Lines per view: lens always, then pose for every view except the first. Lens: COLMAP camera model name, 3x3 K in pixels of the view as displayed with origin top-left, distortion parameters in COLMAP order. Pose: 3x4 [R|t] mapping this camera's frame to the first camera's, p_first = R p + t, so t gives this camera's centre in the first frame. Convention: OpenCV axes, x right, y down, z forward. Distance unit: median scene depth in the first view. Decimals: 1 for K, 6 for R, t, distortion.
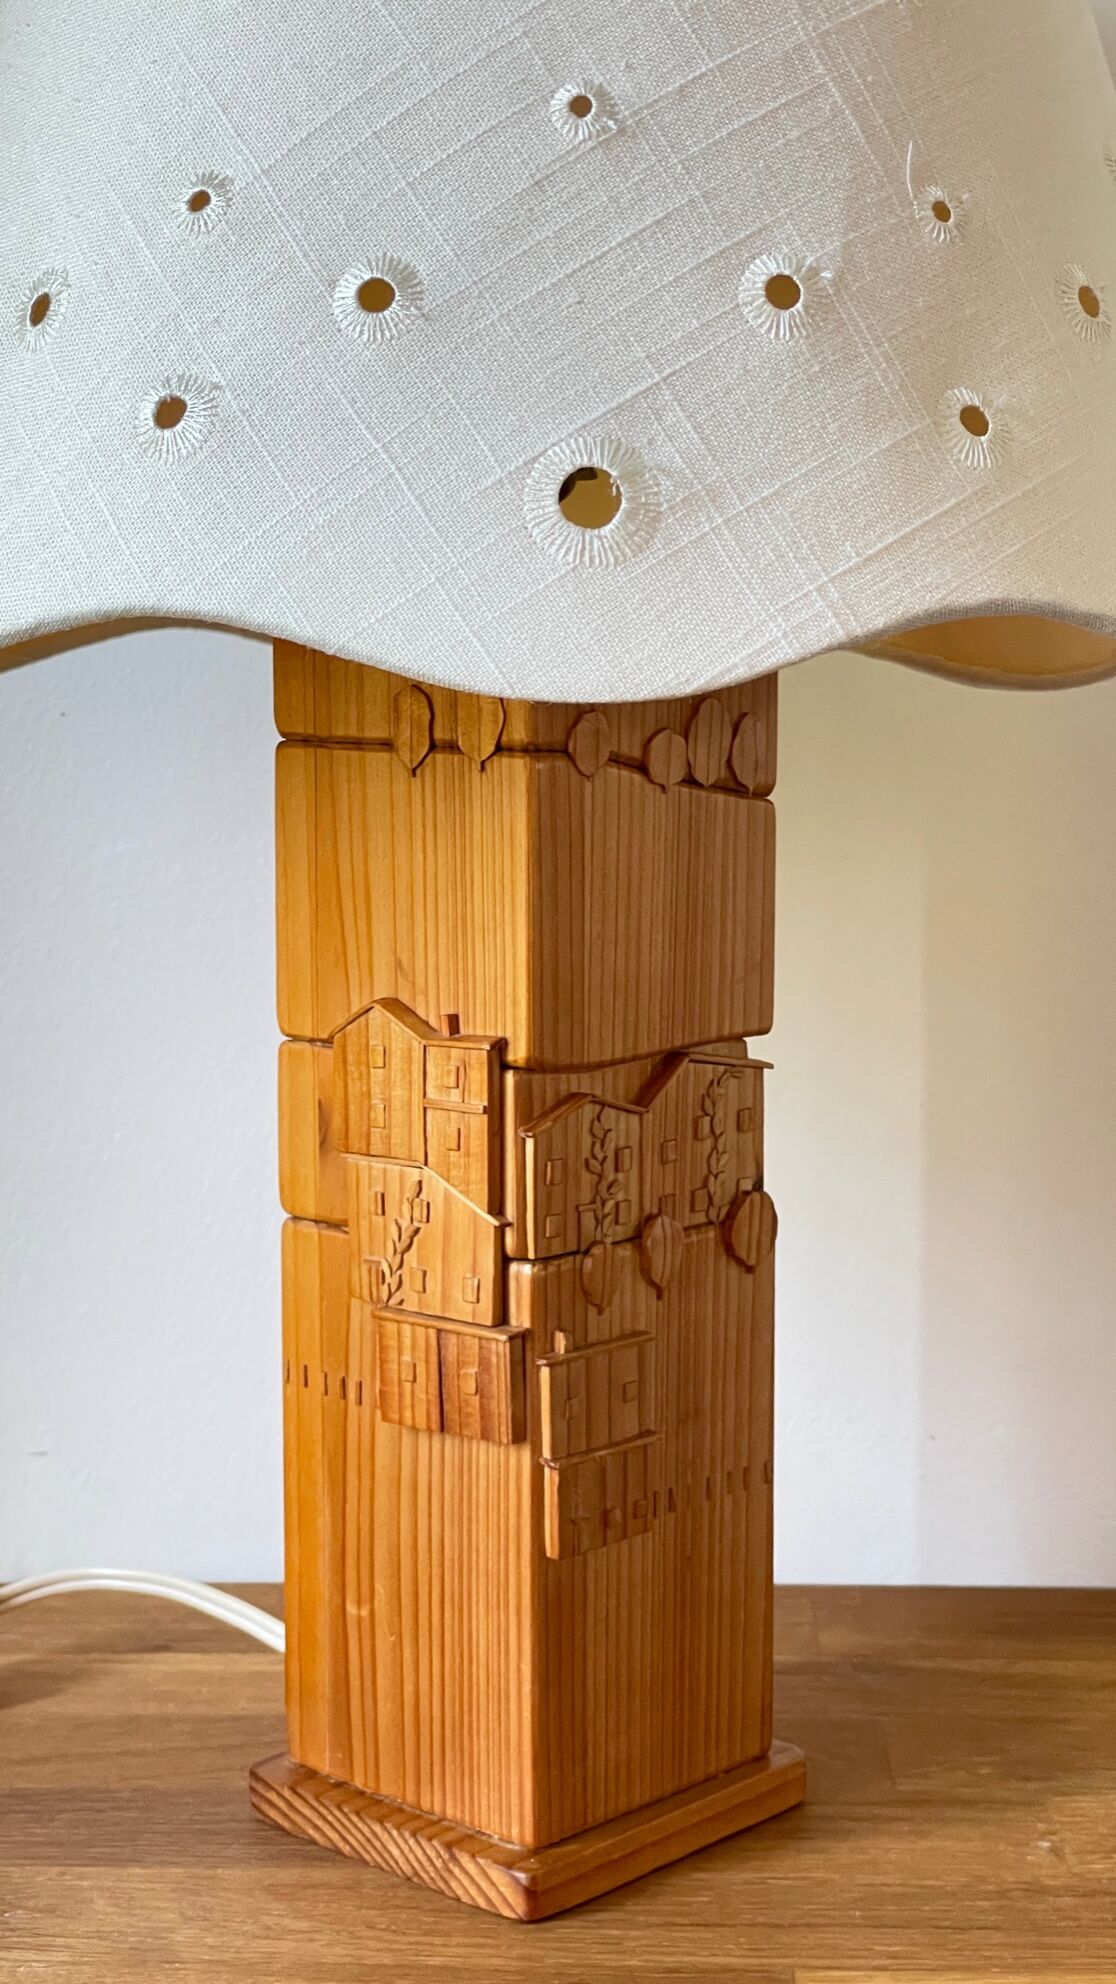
lens RADIAL K [[3068.3, 0, 558.0], [0, 3068.3, 992.0], [0, 0, 1]] dist [0.079784, -0.203849]
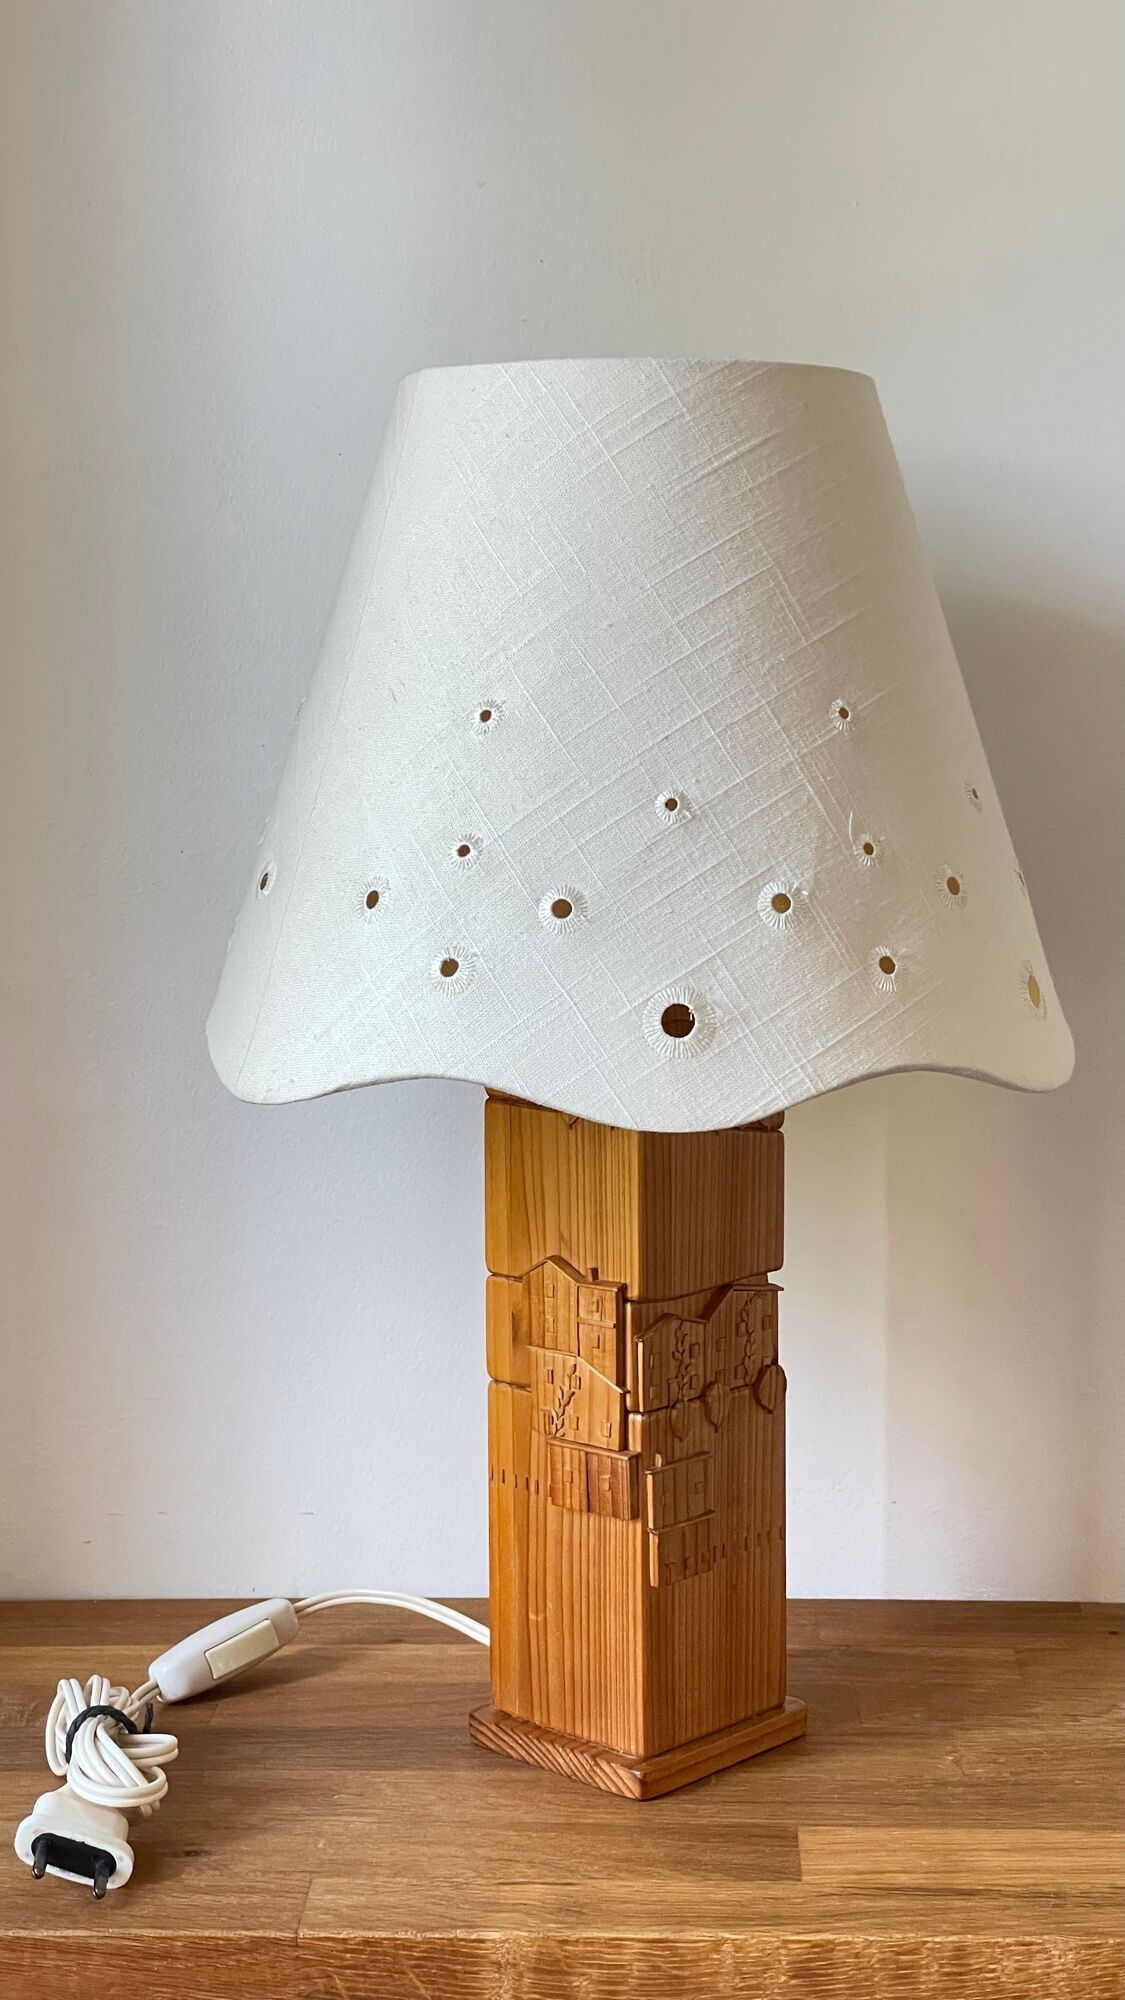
lens RADIAL K [[2961.2, 0, 562.5], [0, 2961.2, 1000.0], [0, 0, 1]] dist [0.075541, -0.082536]
pose [[0.999884, -0.005058, -0.014366, -0.027001], [0.005008, 0.999981, -0.003572, -0.133222], [0.014384, 0.003499, 0.999890, -0.636614]]
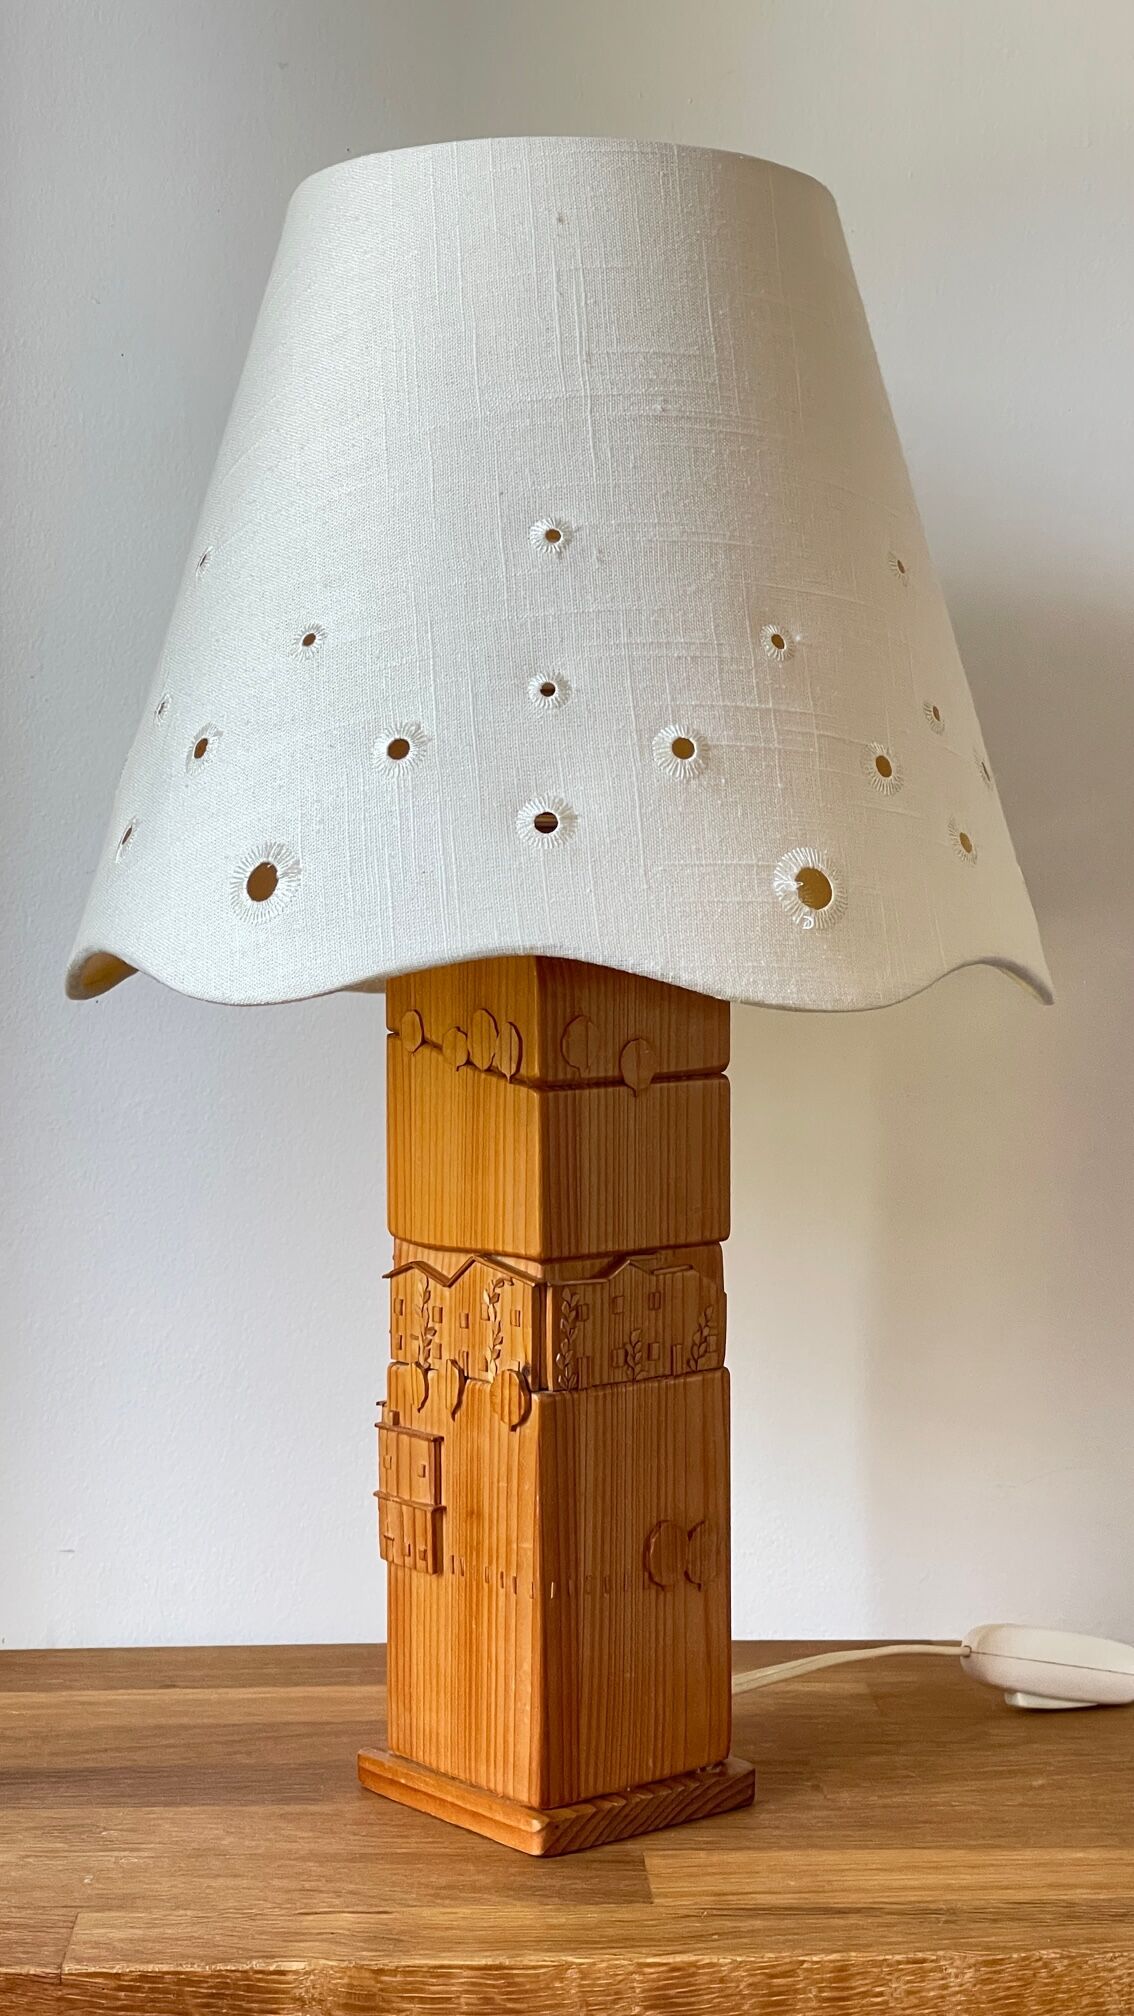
lens RADIAL K [[2984.9, 0, 567.0], [0, 2984.9, 1008.0], [0, 0, 1]] dist [0.075541, -0.082536]
pose [[0.997355, 0.002861, 0.072622, -0.063563], [0.002570, 0.997212, -0.074574, 0.015967], [-0.072632, 0.074564, 0.994568, -0.452939]]
